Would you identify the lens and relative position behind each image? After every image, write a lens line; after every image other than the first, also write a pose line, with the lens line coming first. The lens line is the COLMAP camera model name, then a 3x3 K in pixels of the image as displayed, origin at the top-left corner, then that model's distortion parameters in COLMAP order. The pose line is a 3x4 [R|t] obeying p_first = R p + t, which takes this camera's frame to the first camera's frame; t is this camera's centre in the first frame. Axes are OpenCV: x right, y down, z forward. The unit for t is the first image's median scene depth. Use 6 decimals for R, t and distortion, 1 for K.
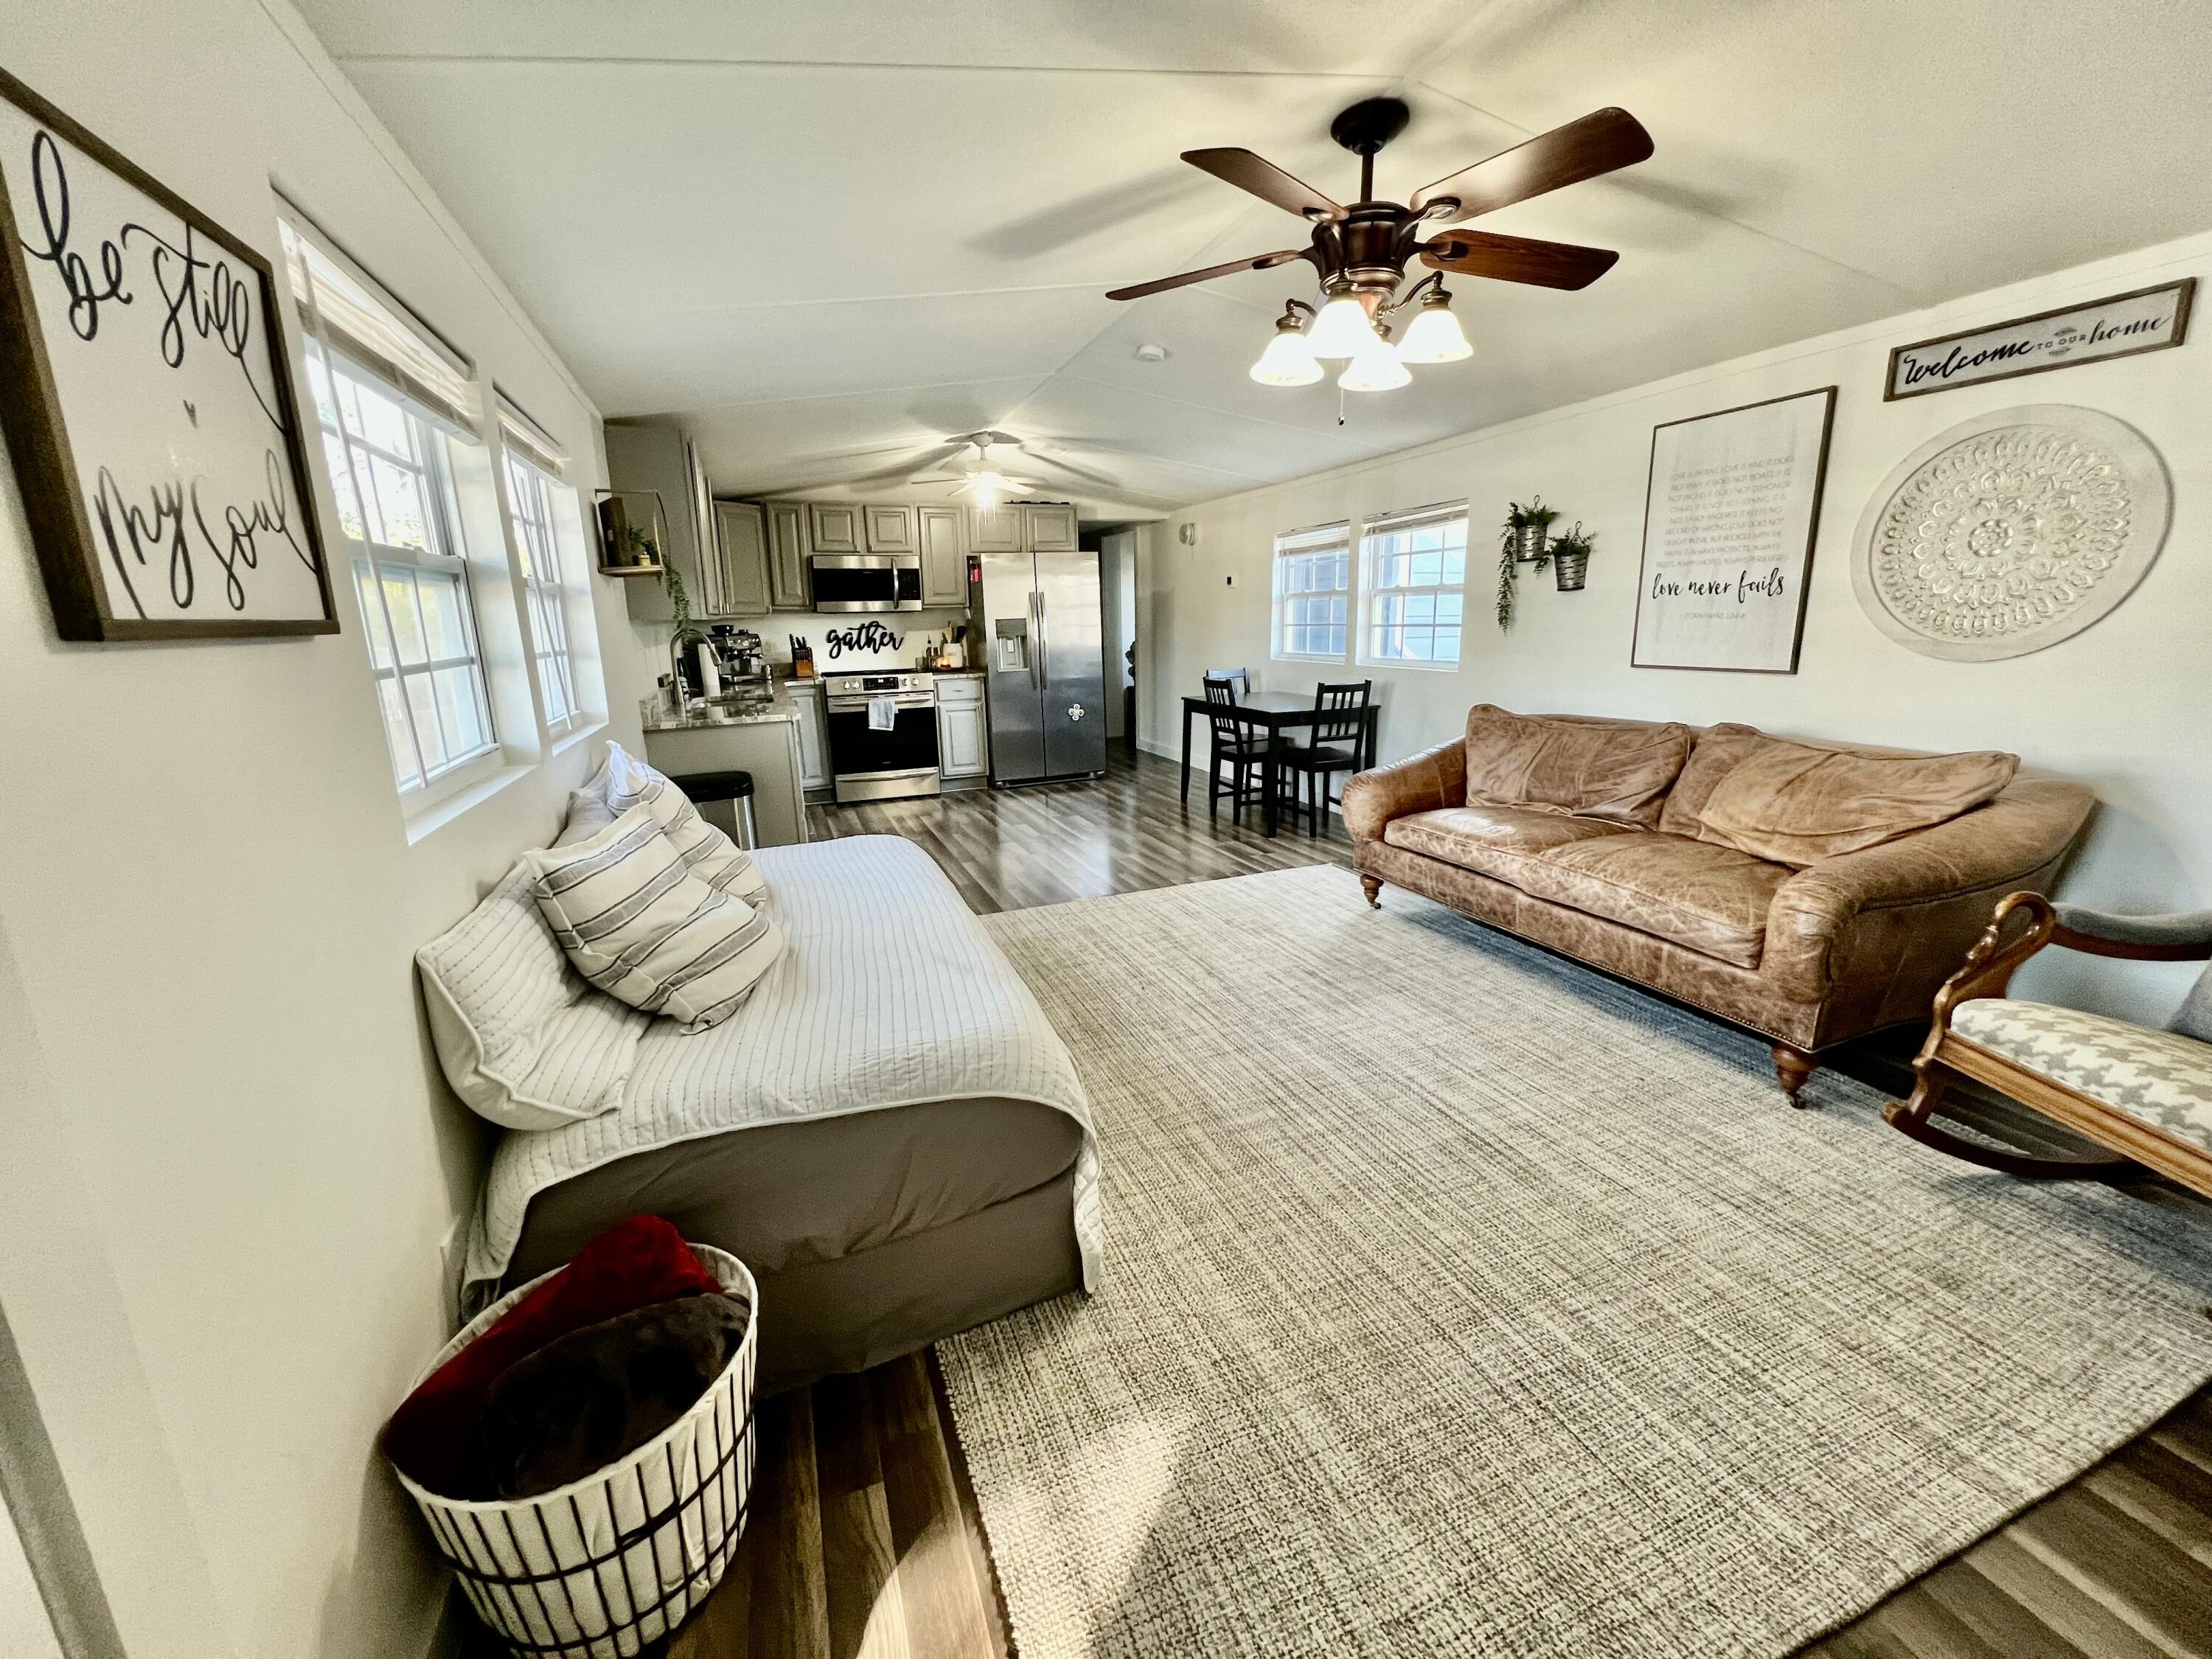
lens RADIAL K [[884.4, 0, 1104.0], [0, 884.4, 820.8], [0, 0, 1]] dist [0.000136, 0.000048]
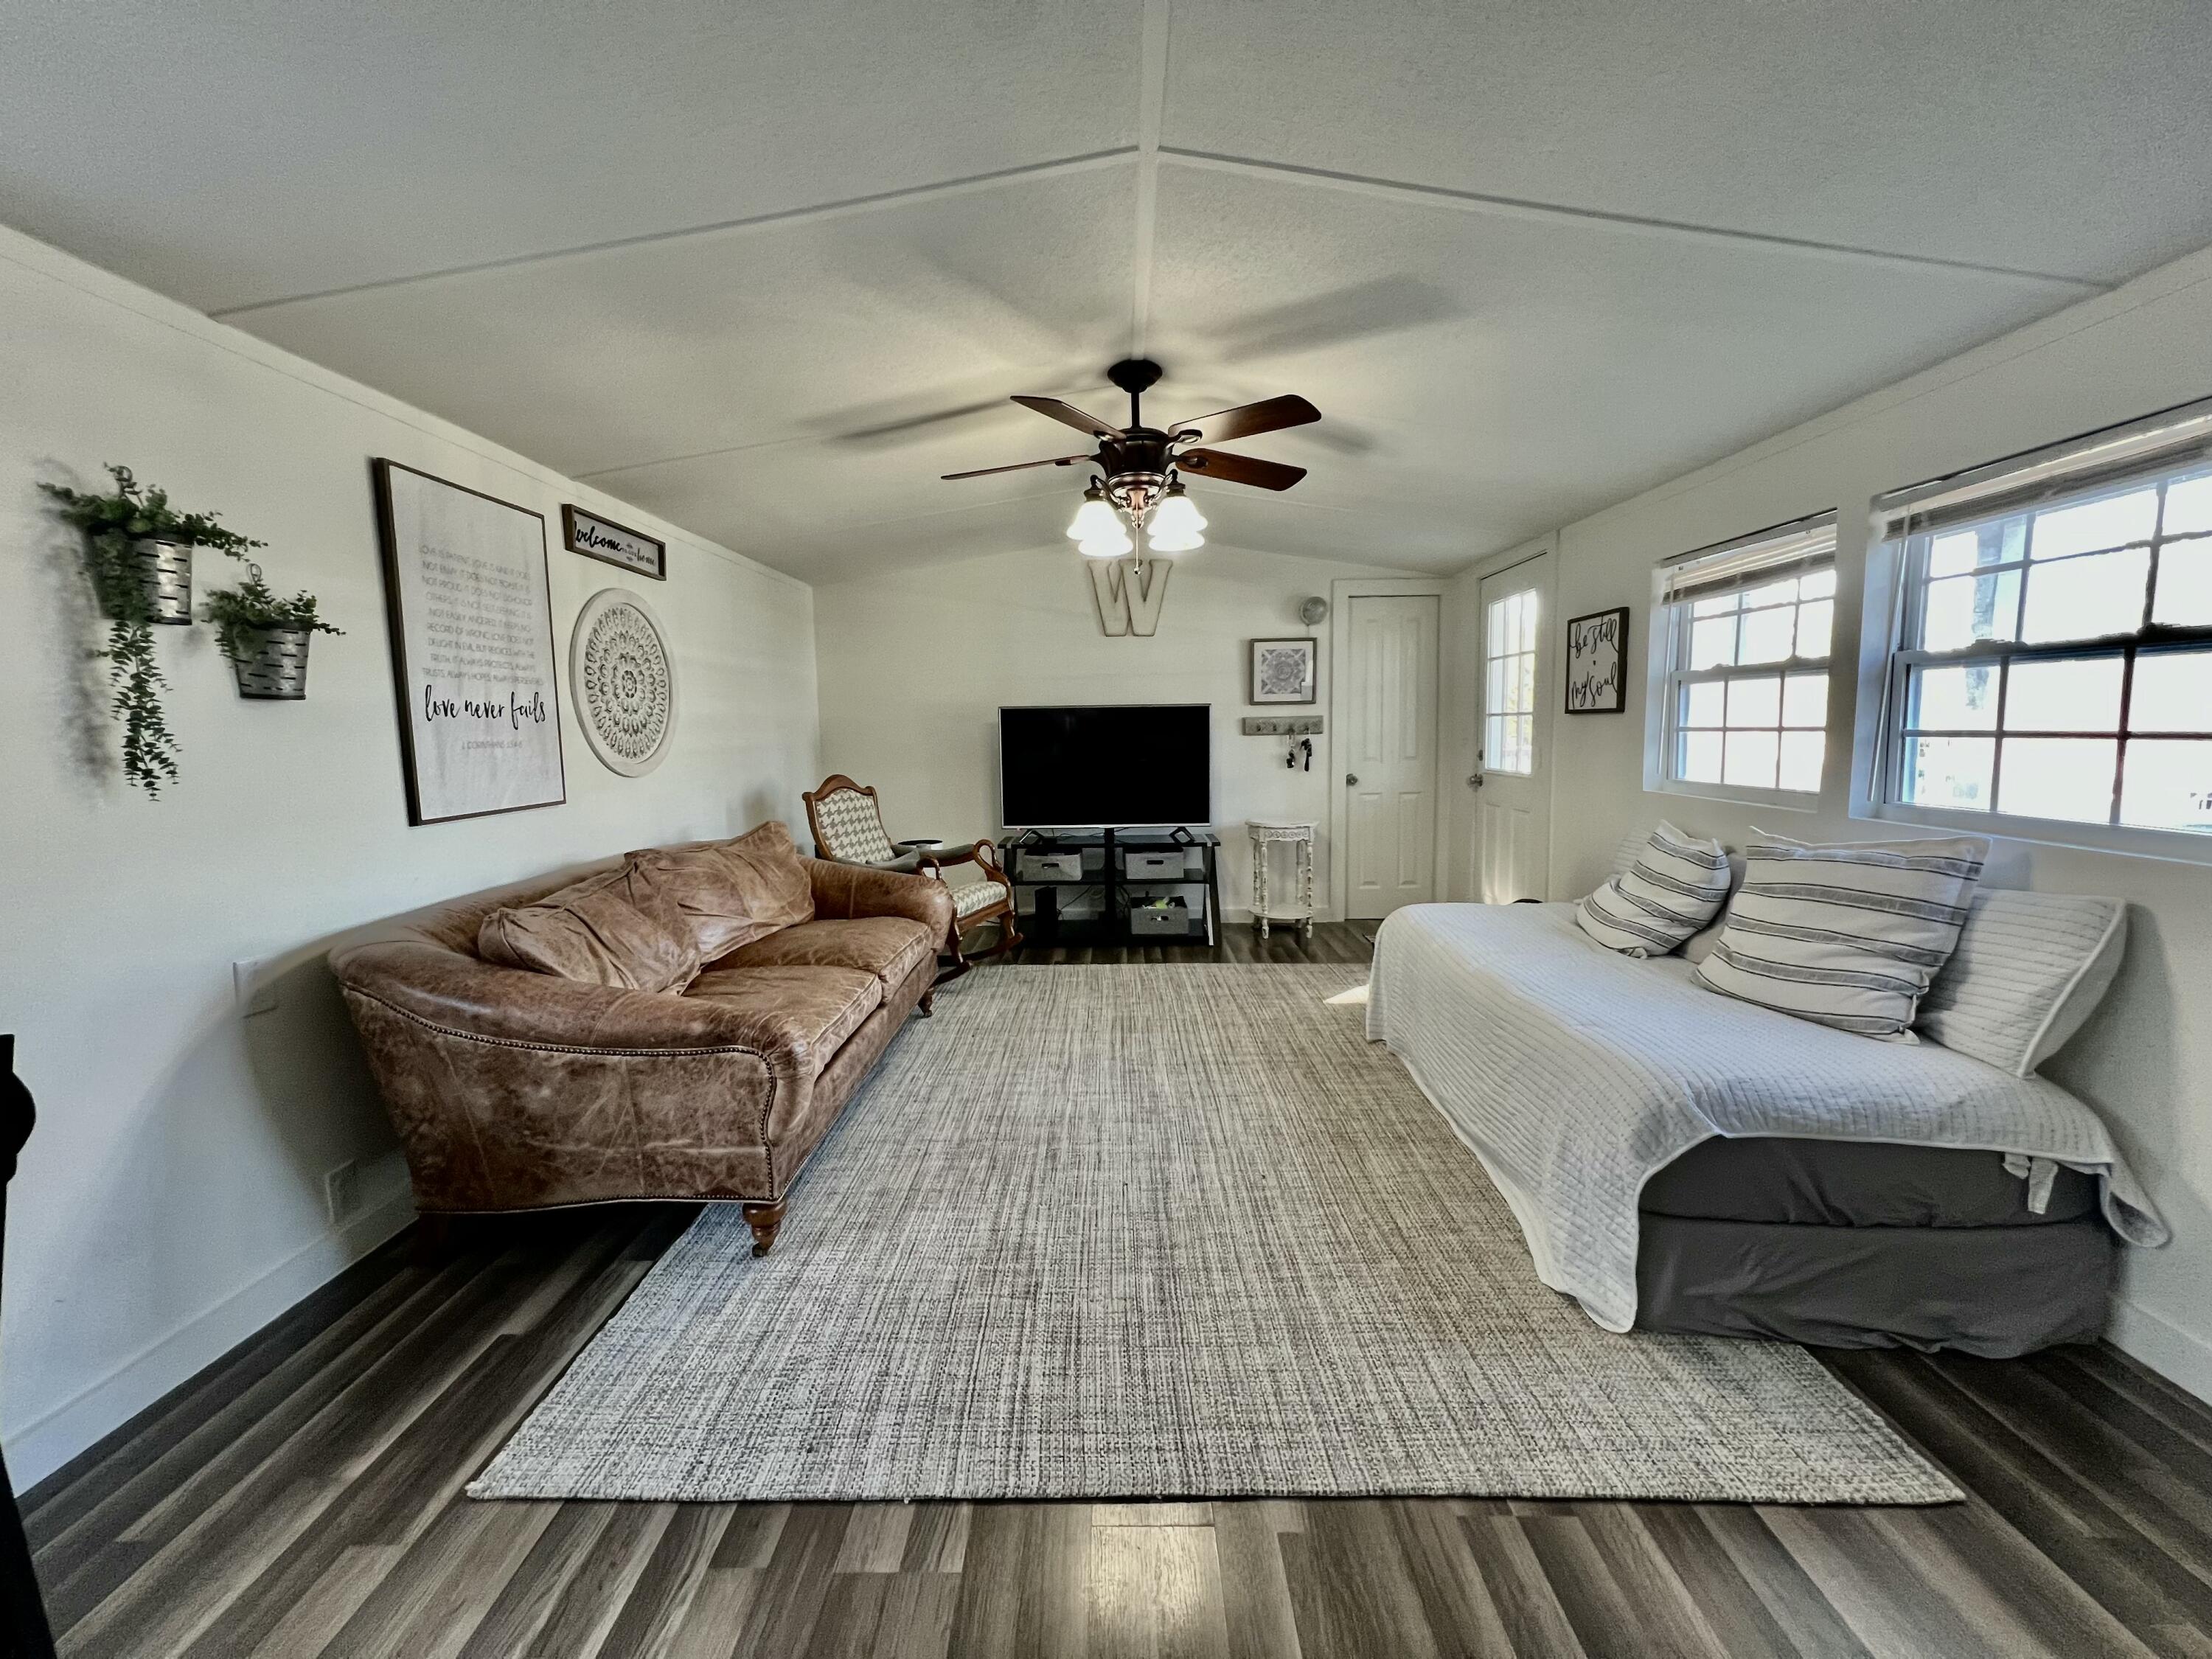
lens RADIAL K [[884.4, 0, 1104.0], [0, 884.4, 820.8], [0, 0, 1]] dist [0.000136, 0.000048]
pose [[-0.926760, -0.003562, 0.375638, -0.115025], [0.119916, 0.944834, 0.304810, -0.360579], [-0.356001, 0.327530, -0.875207, 1.596514]]
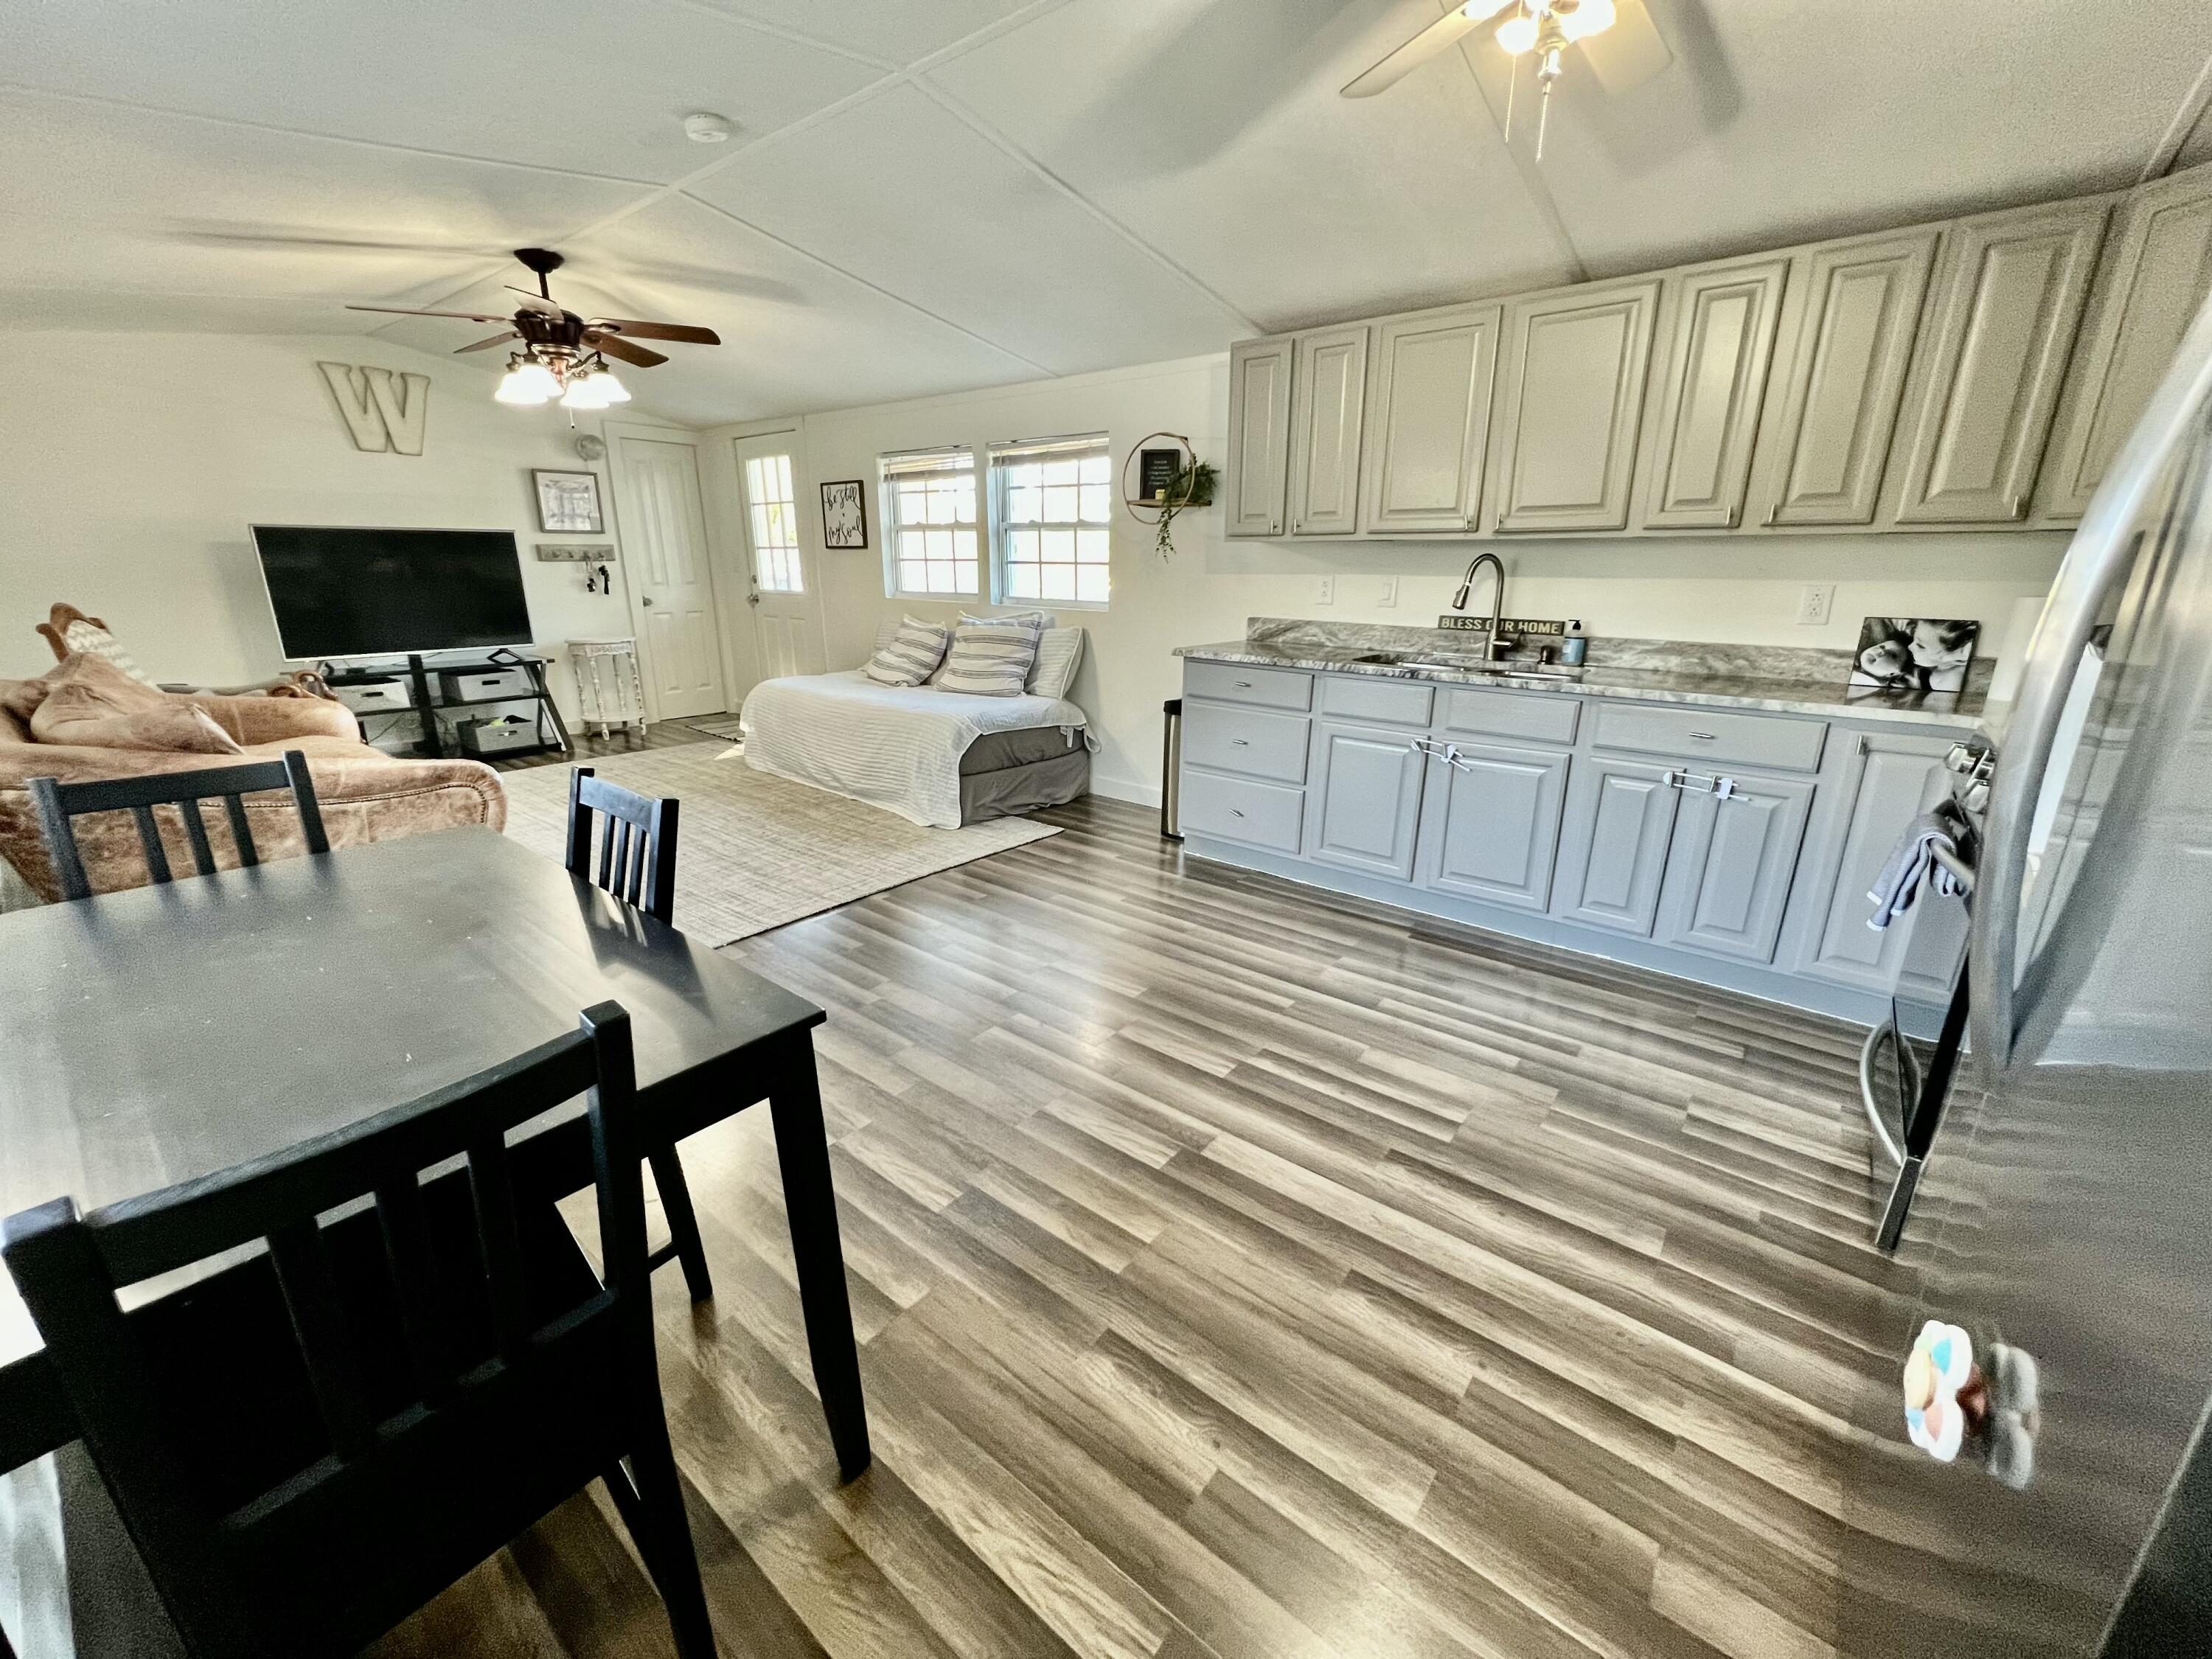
lens RADIAL K [[884.4, 0, 1104.0], [0, 884.4, 820.8], [0, 0, 1]] dist [0.000136, 0.000048]
pose [[-0.865712, 0.161487, -0.473778, 0.221342], [-0.099009, 0.872579, 0.478333, -0.495511], [0.490653, 0.461007, -0.739413, 2.162832]]
